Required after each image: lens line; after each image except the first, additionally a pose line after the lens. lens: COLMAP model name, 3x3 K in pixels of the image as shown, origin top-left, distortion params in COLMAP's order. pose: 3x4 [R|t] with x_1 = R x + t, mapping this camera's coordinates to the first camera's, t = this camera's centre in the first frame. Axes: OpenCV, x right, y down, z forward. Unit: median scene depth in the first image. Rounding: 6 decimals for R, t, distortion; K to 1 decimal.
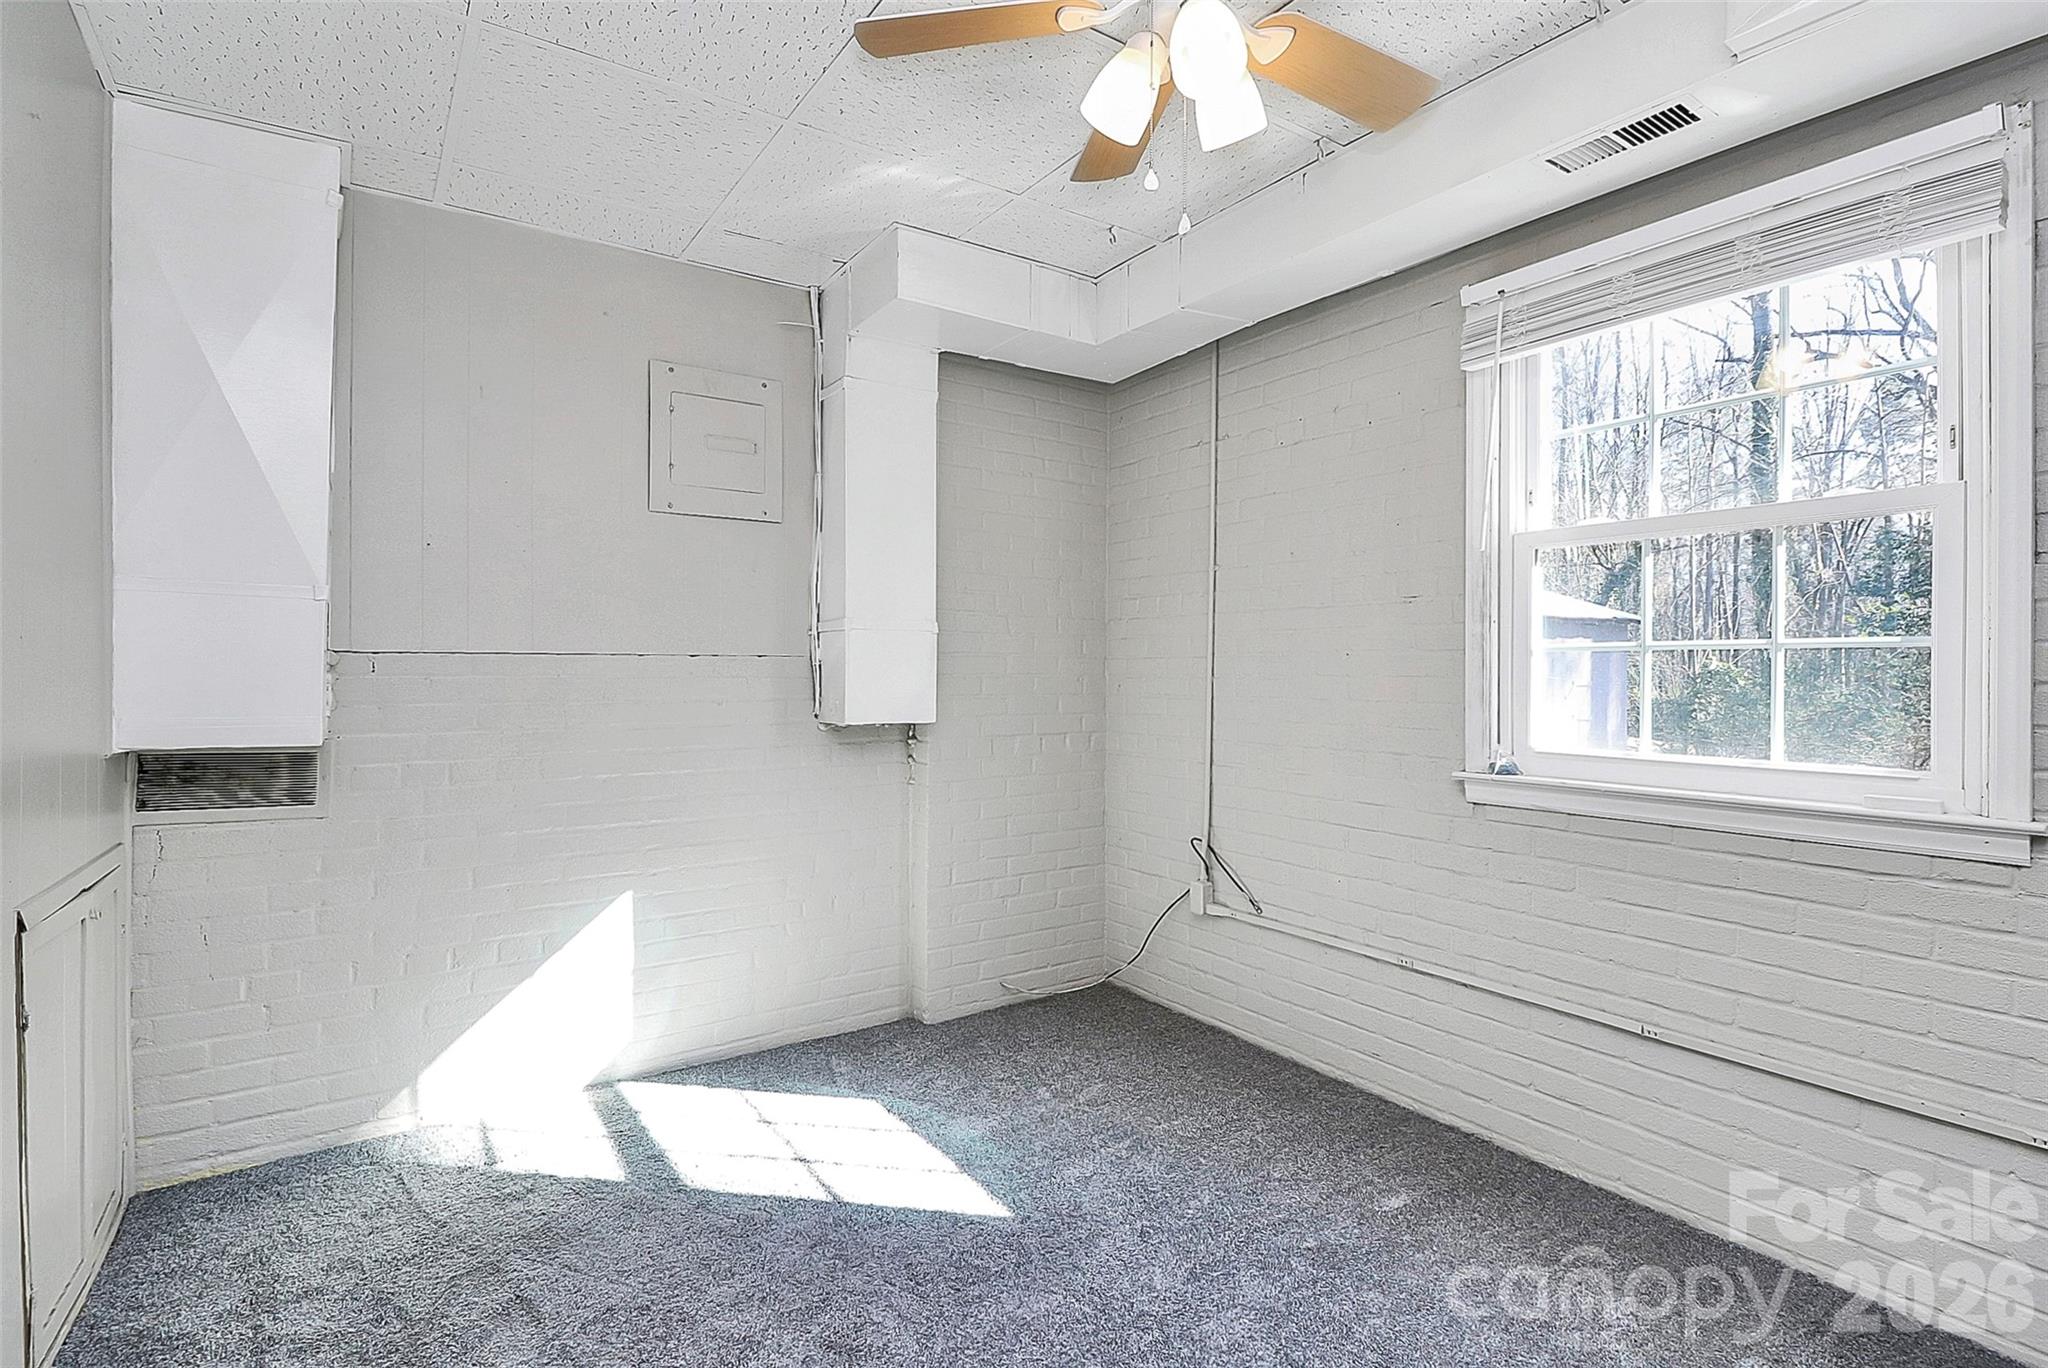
lens RADIAL K [[965.6, 0, 1028.6], [0, 965.6, 679.6], [0, 0, 1]] dist [0.000946, -0.009678]
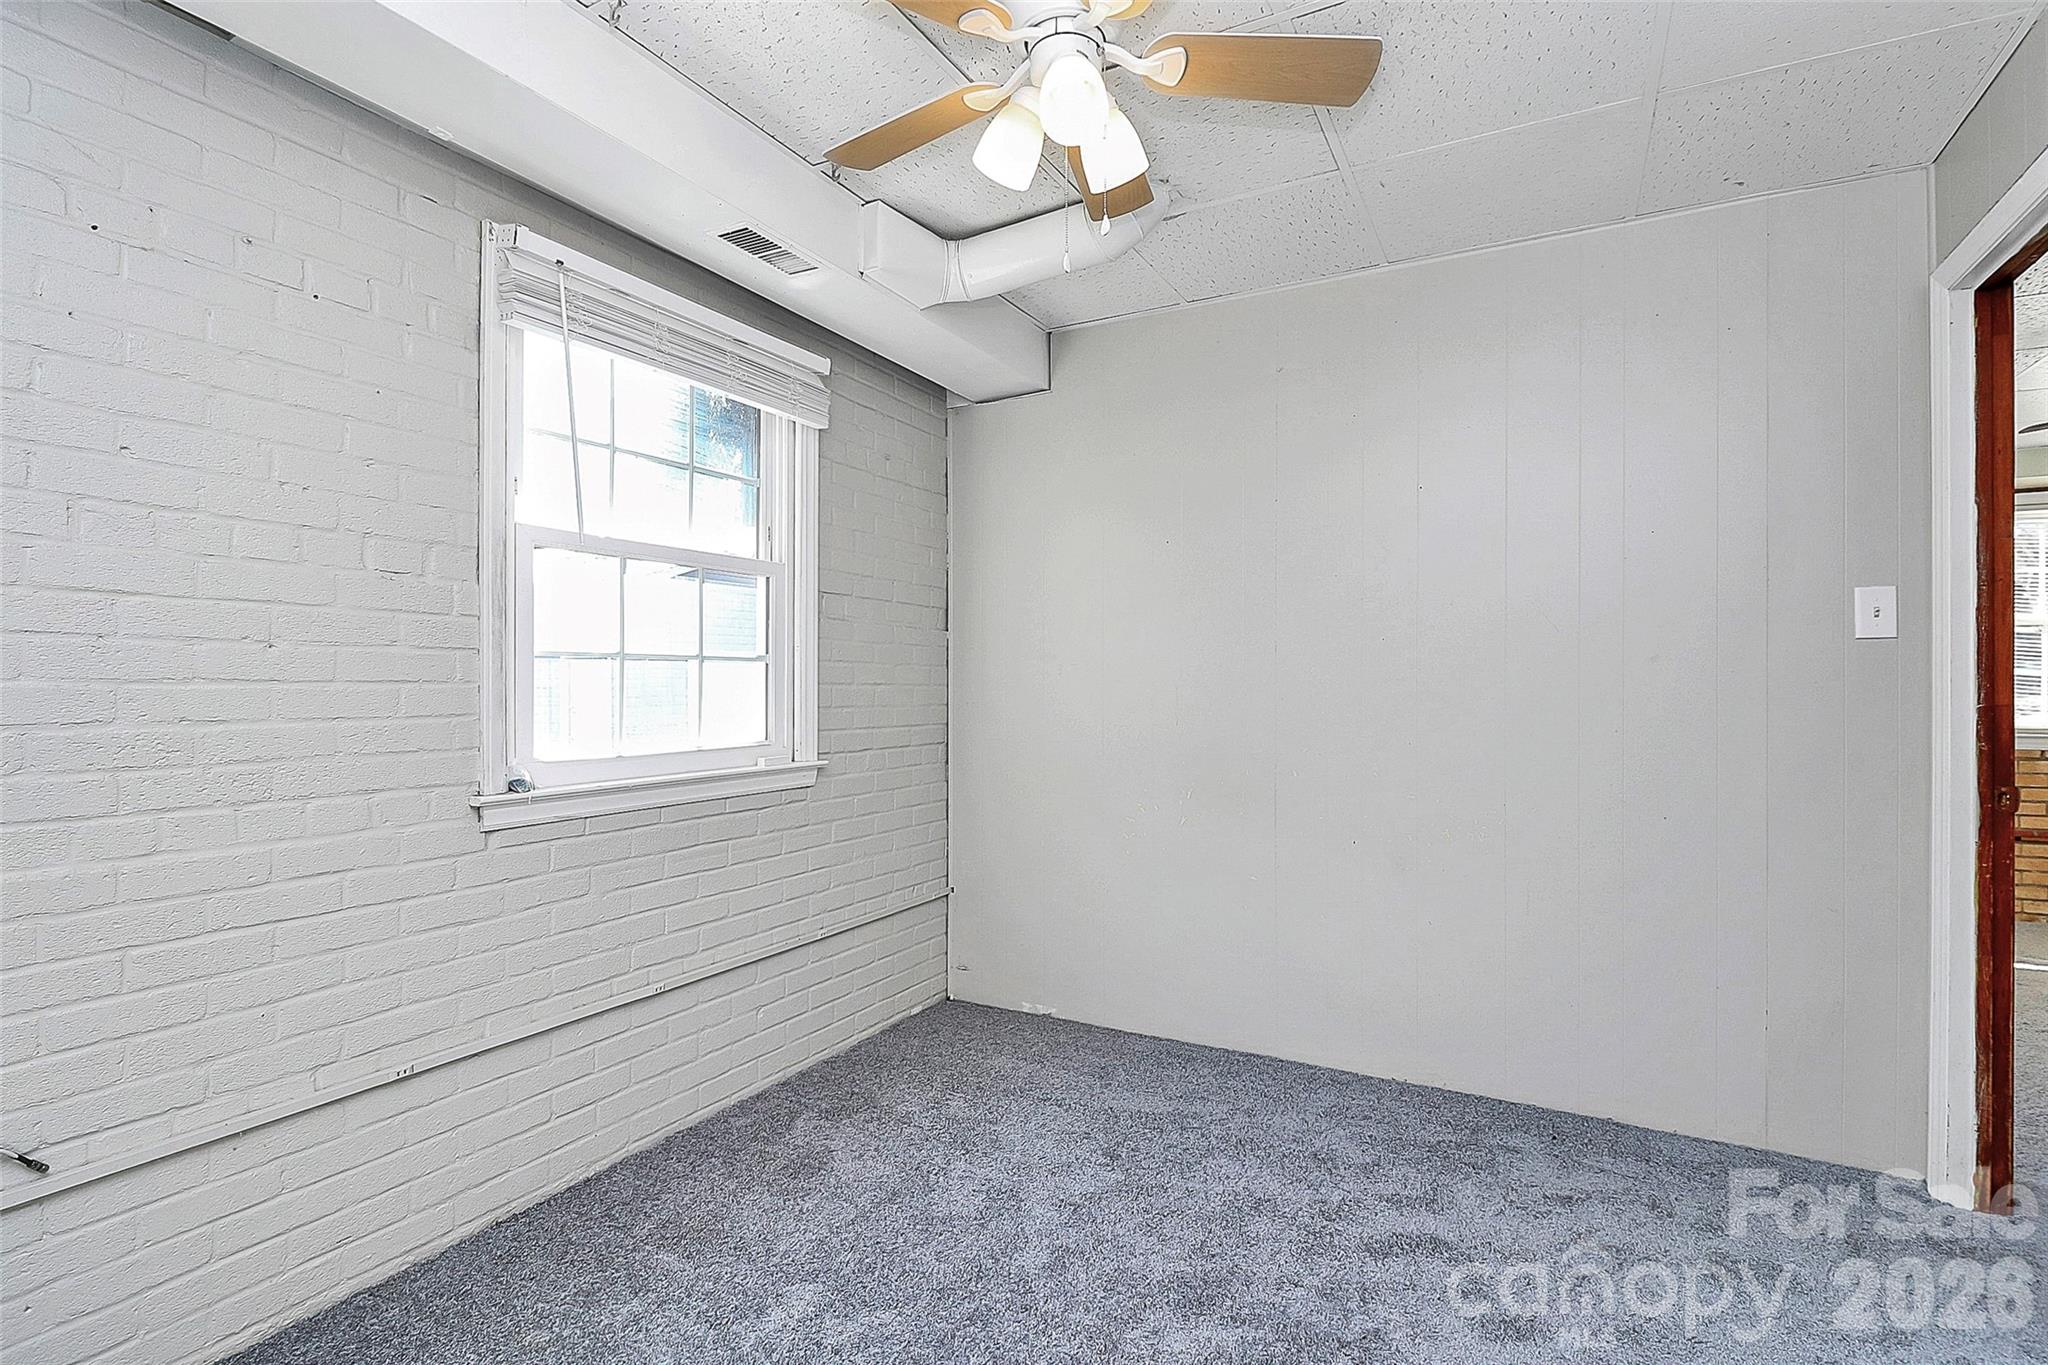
lens RADIAL K [[975.2, 0, 1016.7], [0, 975.2, 675.0], [0, 0, 1]] dist [0.000077, -0.010623]
pose [[-0.443979, 0.003491, 0.896030, -0.533079], [0.002705, 0.999993, -0.002556, -0.004724], [-0.896033, 0.001289, -0.443985, 1.021837]]
